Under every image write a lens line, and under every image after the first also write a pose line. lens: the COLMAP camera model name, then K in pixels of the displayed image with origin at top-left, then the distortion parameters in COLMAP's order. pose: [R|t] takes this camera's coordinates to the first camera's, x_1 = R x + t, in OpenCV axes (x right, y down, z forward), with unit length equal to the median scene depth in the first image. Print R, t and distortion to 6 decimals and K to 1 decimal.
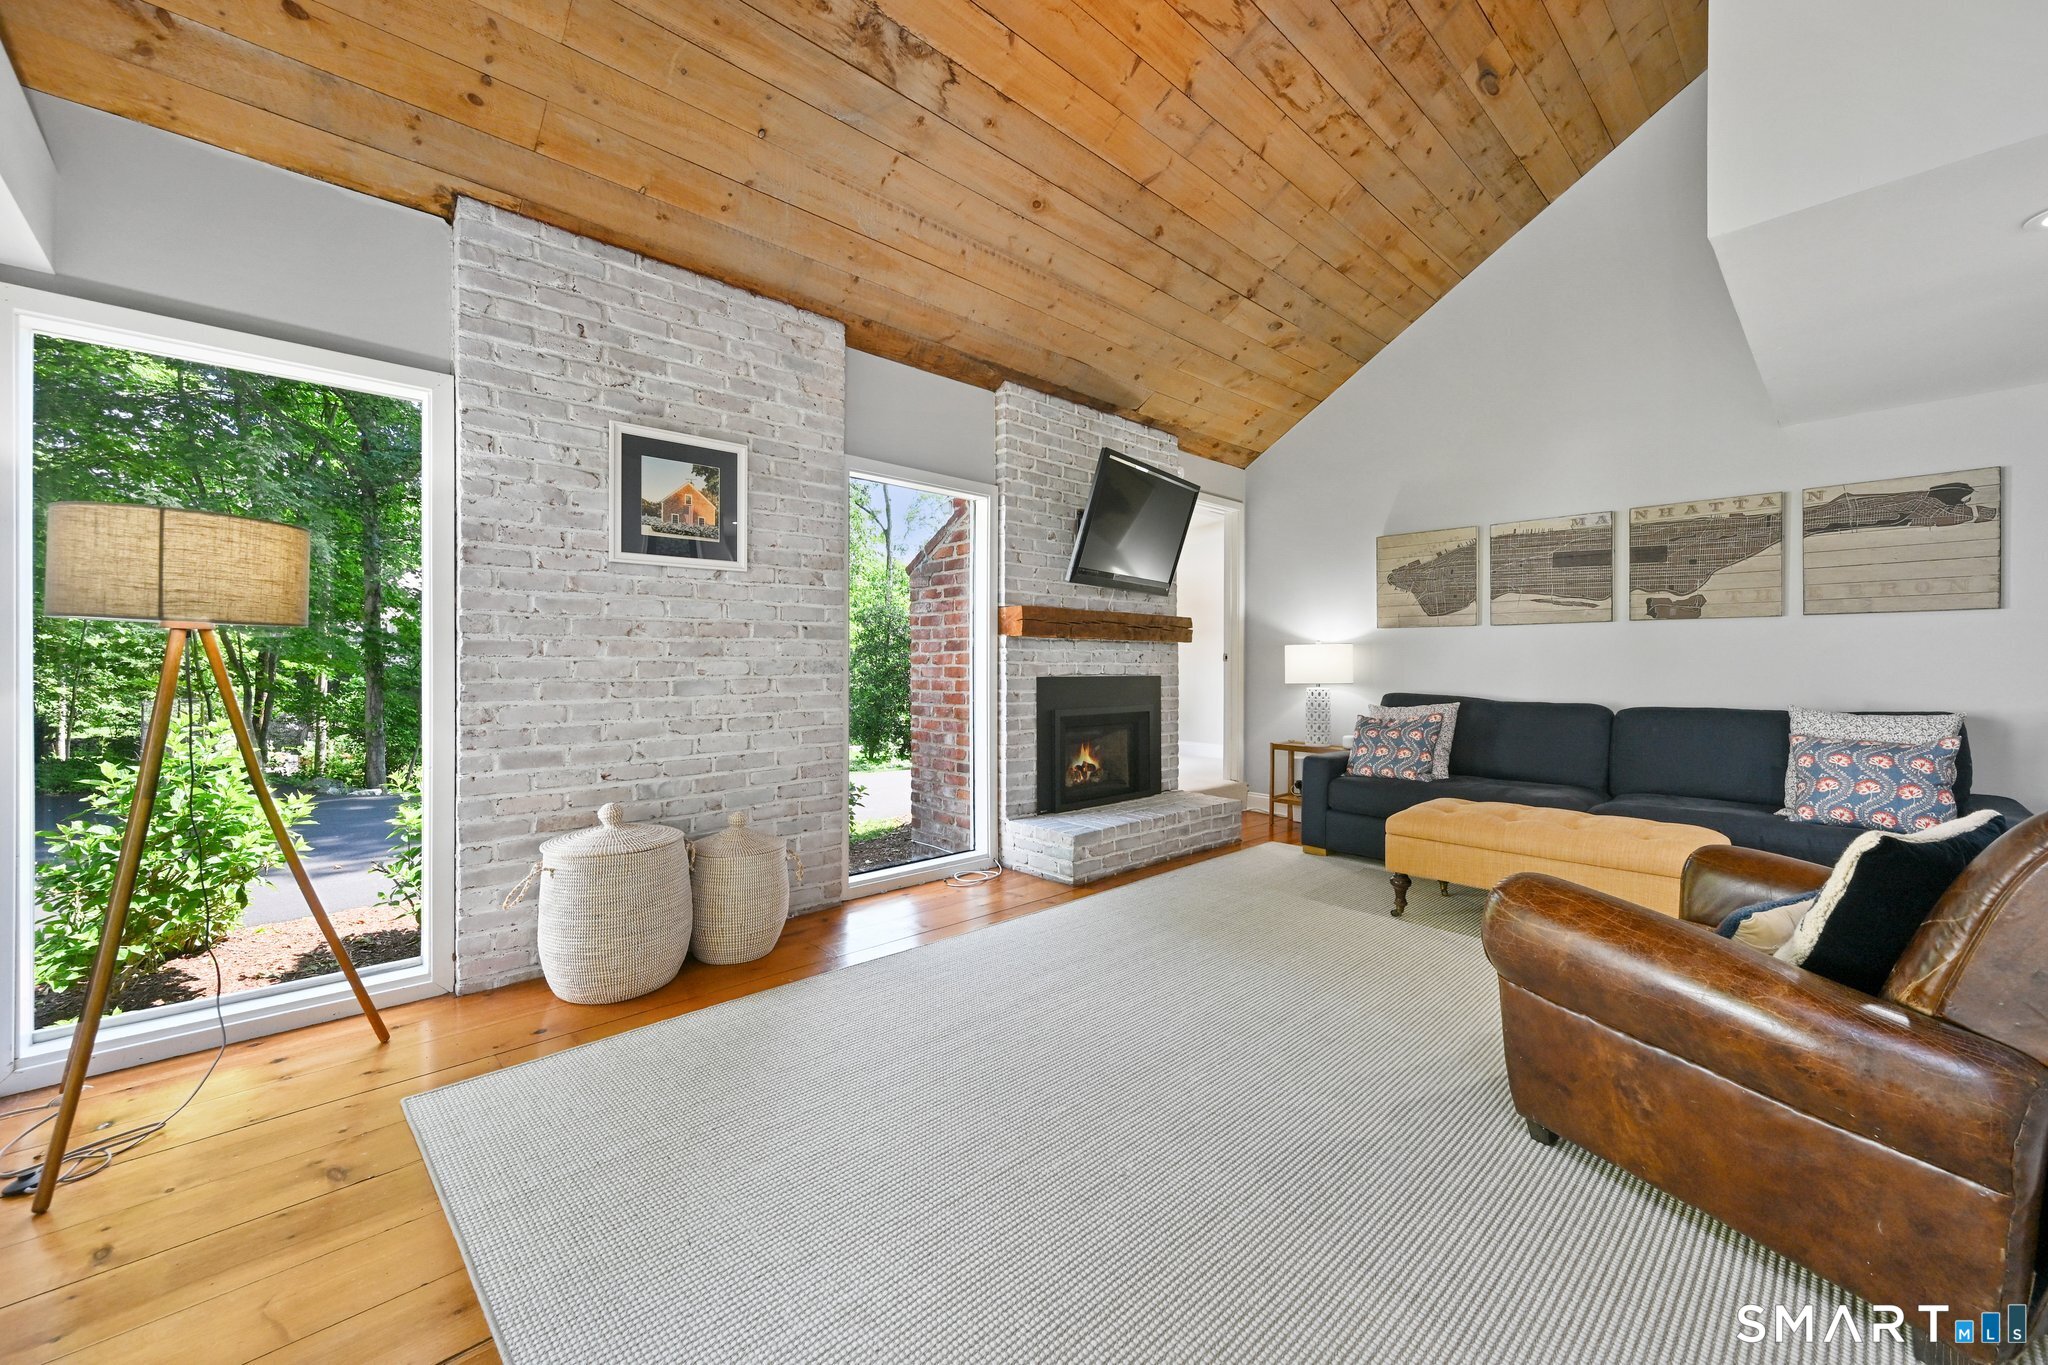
lens RADIAL K [[798.7, 0, 1015.3], [0, 798.7, 665.5], [0, 0, 1]] dist [0.001243, 0.000267]
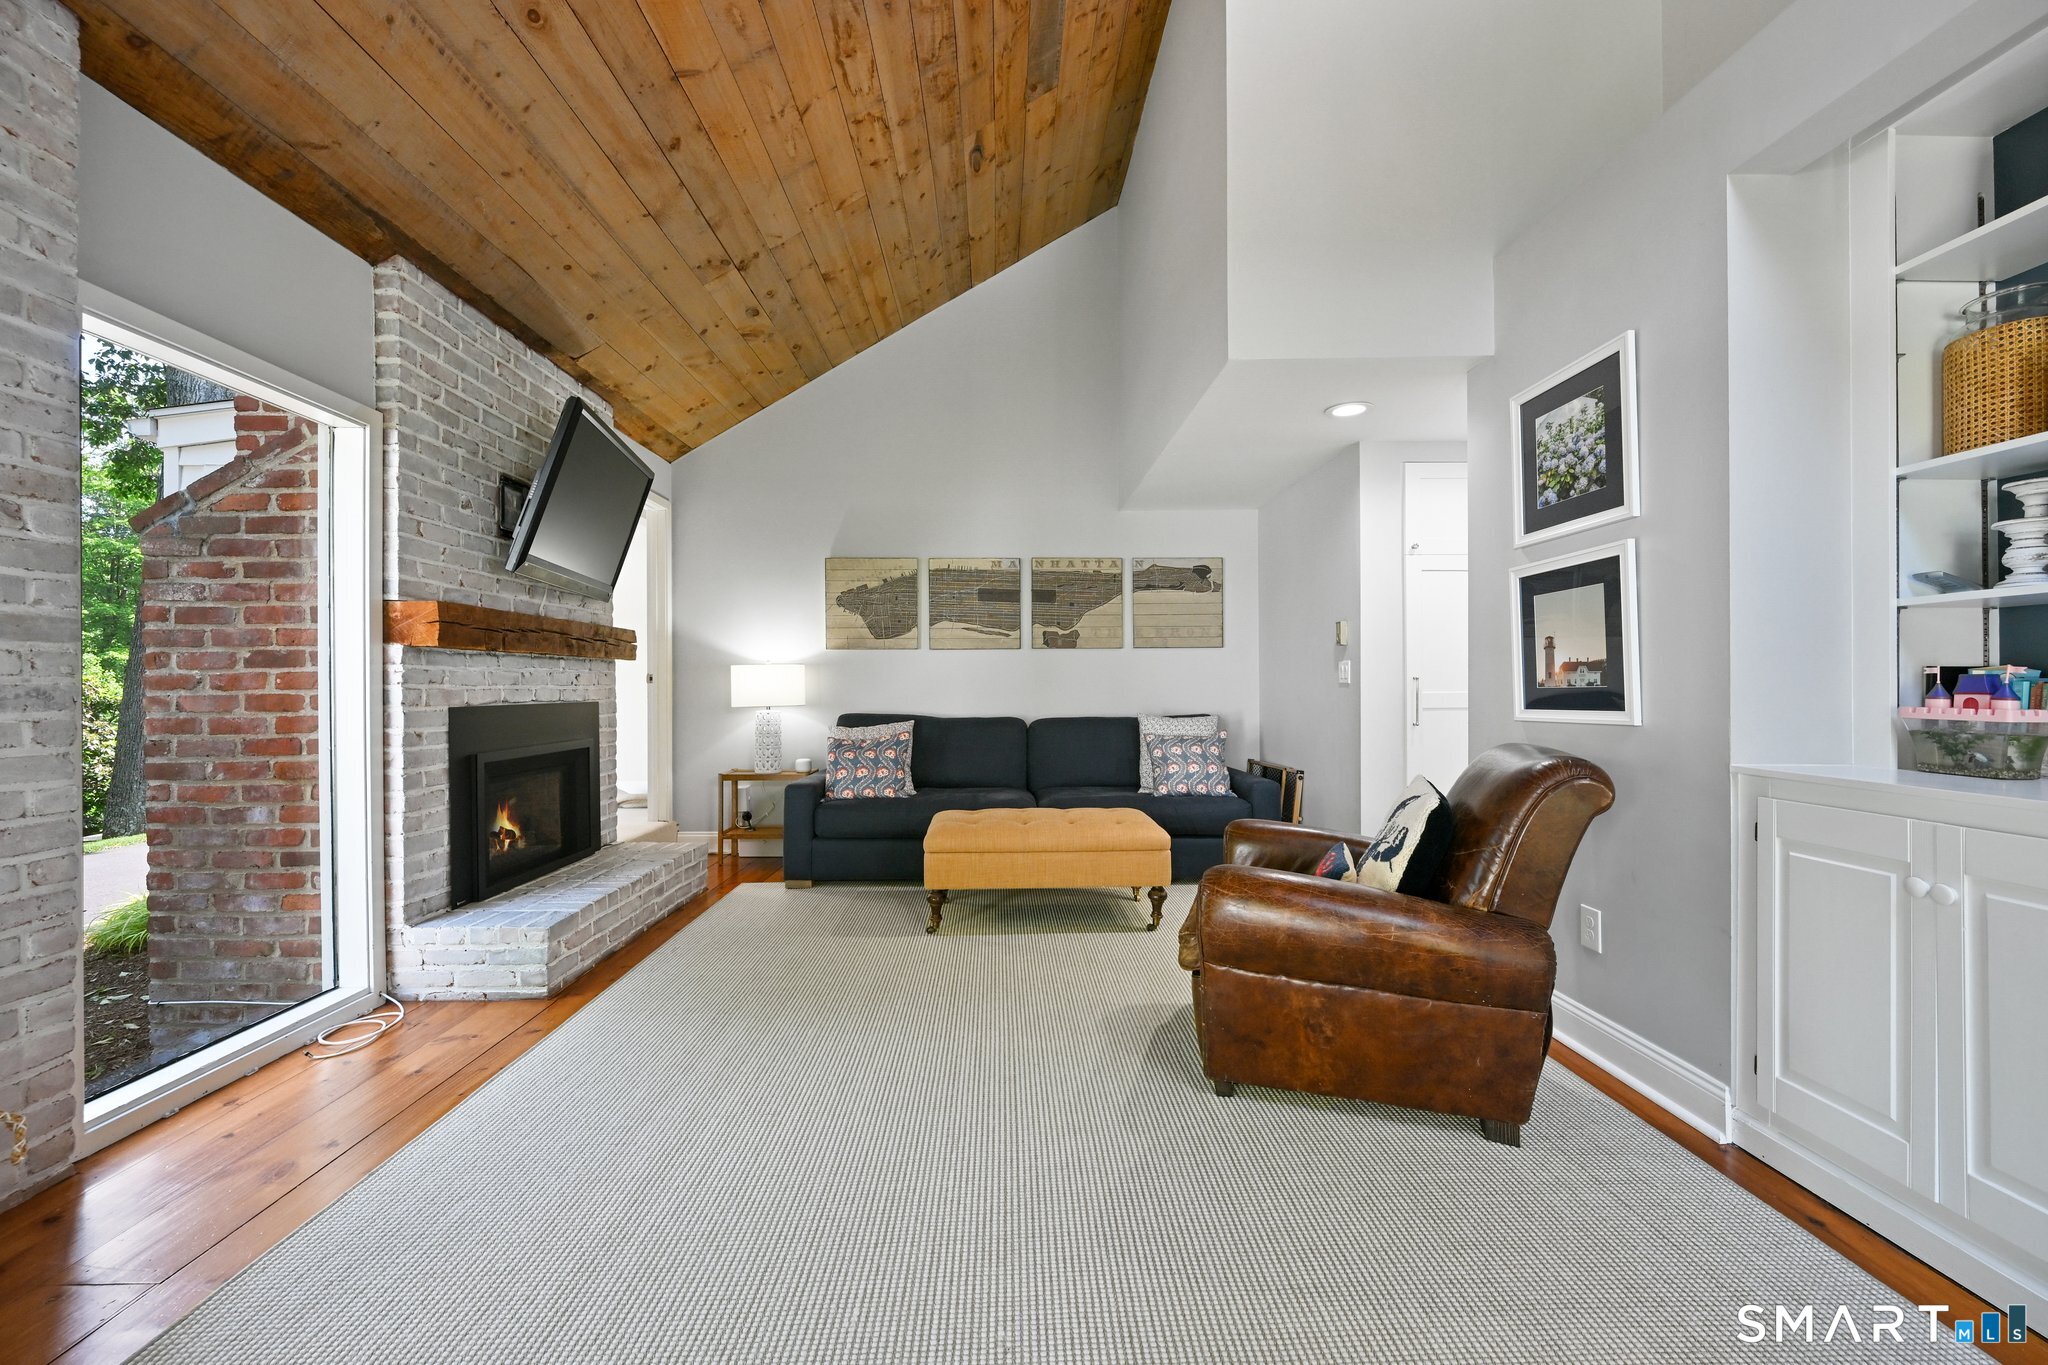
lens RADIAL K [[806.2, 0, 1024.0], [0, 806.2, 682.5], [0, 0, 1]] dist [0.000296, 0.000209]
pose [[0.661310, -0.003802, 0.750103, -0.168581], [0.008089, 0.999965, -0.002063, -0.001316], [-0.750070, 0.007432, 0.661317, 0.181701]]
